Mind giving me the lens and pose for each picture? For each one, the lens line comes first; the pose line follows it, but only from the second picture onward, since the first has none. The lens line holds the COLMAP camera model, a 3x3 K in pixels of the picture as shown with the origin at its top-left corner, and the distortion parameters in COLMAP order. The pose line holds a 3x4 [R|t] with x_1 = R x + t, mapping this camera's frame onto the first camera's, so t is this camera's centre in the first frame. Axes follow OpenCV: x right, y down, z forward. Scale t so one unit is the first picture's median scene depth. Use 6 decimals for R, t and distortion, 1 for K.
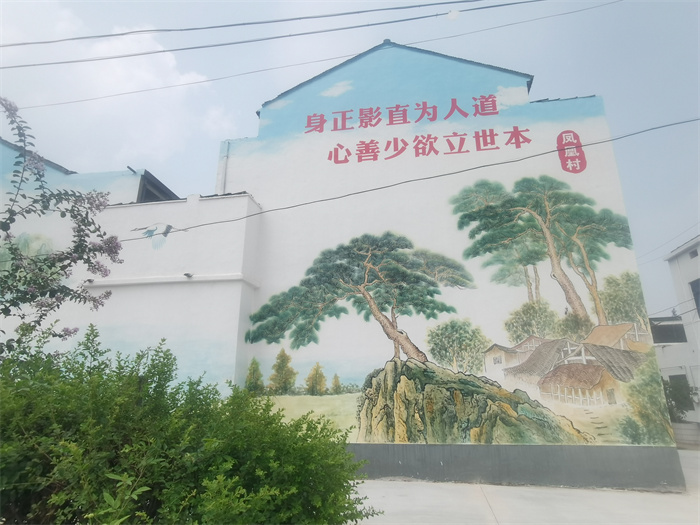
lens RADIAL K [[433.2, 0, 350.0], [0, 433.2, 262.5], [0, 0, 1]] dist [-0.067155, 0.068274]
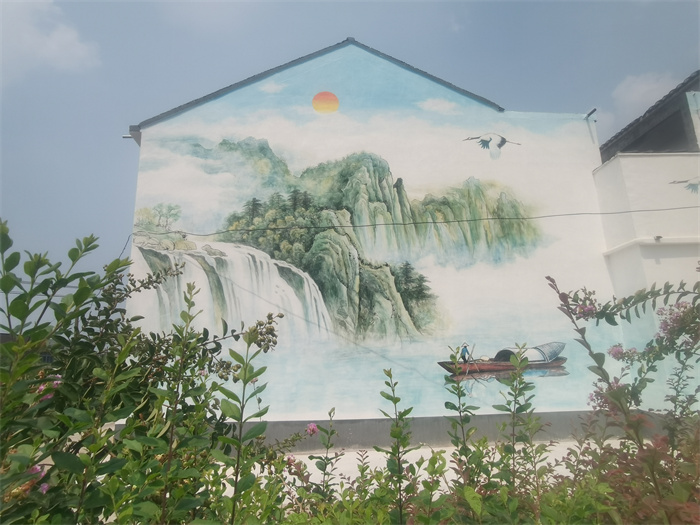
lens RADIAL K [[433.2, 0, 350.0], [0, 433.2, 262.5], [0, 0, 1]] dist [-0.067155, 0.068274]
pose [[0.970252, 0.018893, 0.241359, -1.511259], [-0.034228, 0.997641, 0.059503, 0.066872], [-0.239665, -0.065994, 0.968610, 0.319497]]
